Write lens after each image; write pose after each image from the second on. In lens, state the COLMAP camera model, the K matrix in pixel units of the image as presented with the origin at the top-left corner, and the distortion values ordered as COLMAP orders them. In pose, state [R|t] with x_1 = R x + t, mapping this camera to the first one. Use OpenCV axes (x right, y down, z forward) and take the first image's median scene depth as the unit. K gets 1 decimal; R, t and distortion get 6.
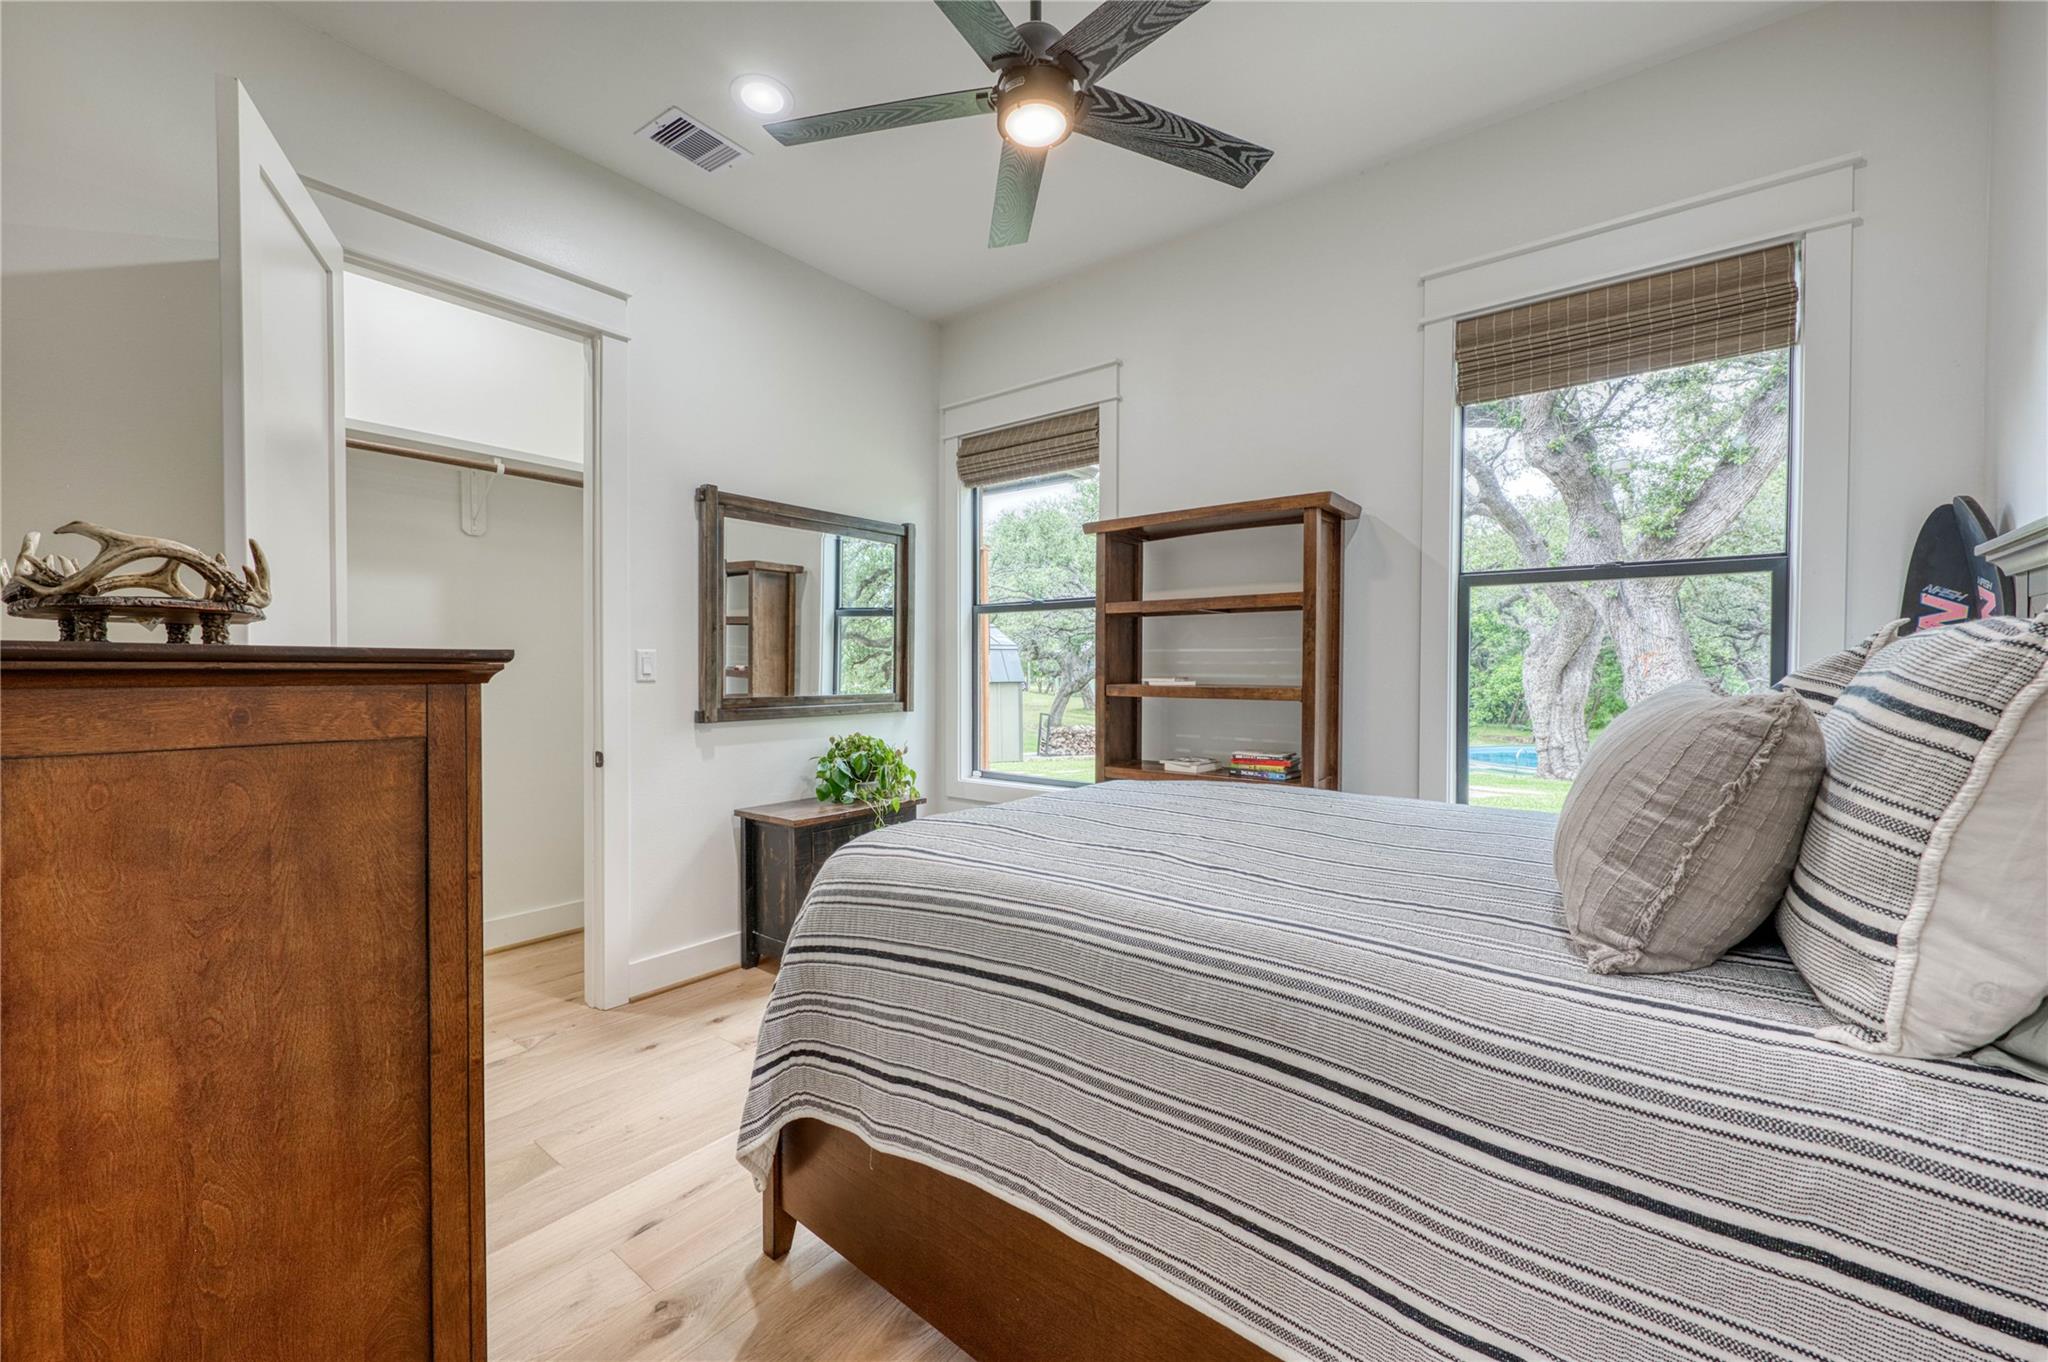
lens RADIAL K [[787.6, 0, 1071.4], [0, 787.6, 679.3], [0, 0, 1]] dist [-0.000018, 0.000251]
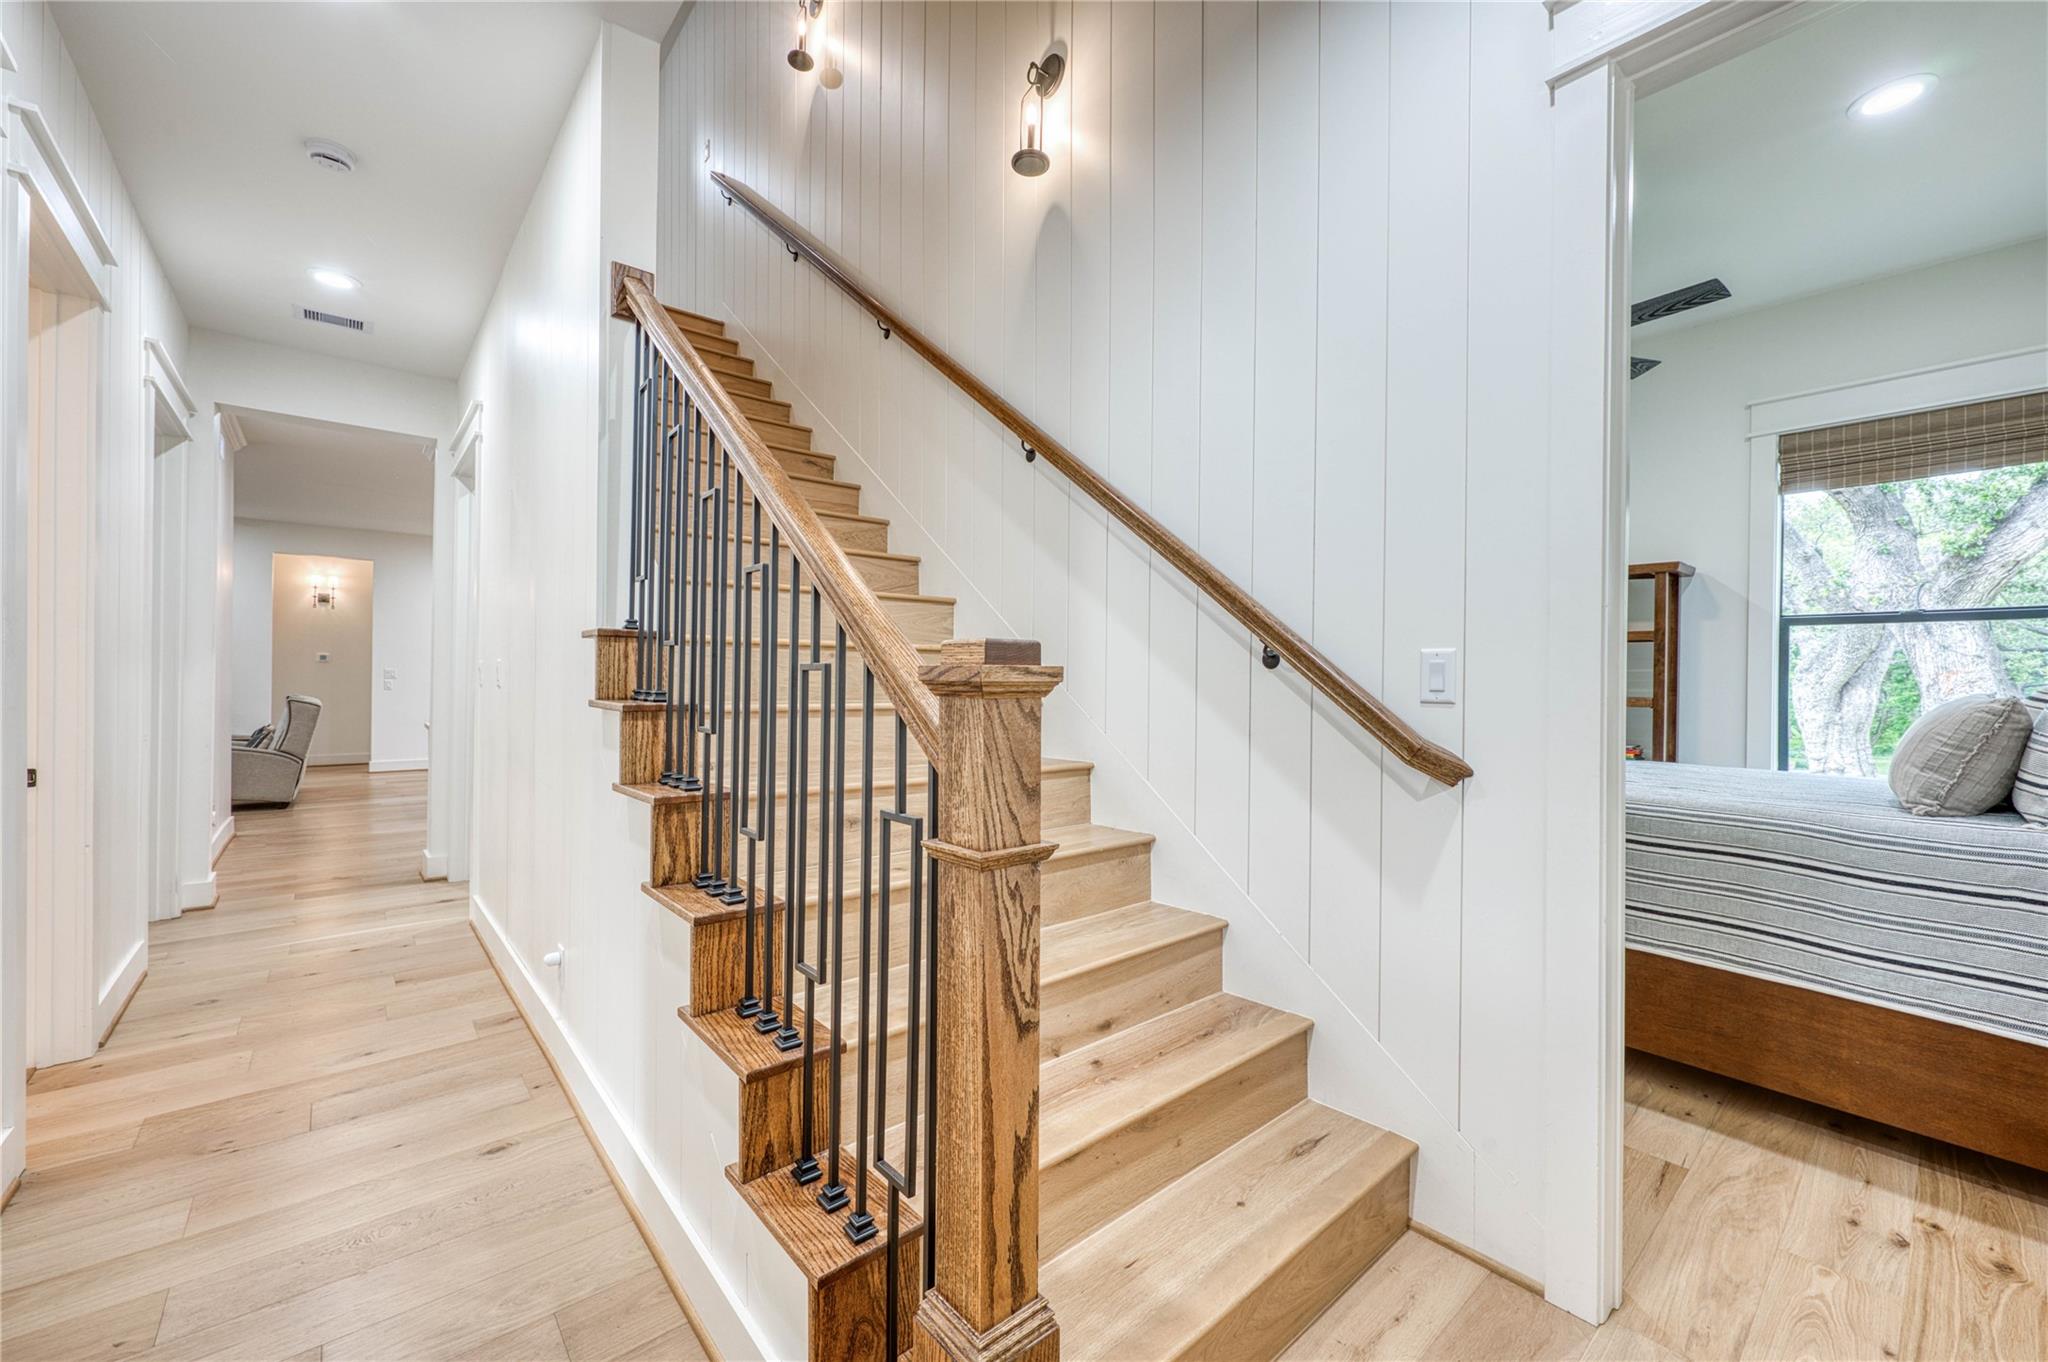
lens RADIAL K [[787.6, 0, 1071.4], [0, 787.6, 679.3], [0, 0, 1]] dist [-0.000018, 0.000251]
pose [[0.977986, 0.006818, -0.208558, -0.444113], [-0.010055, 0.999845, -0.014468, 0.008049], [0.208427, 0.016246, 0.977903, -0.618728]]
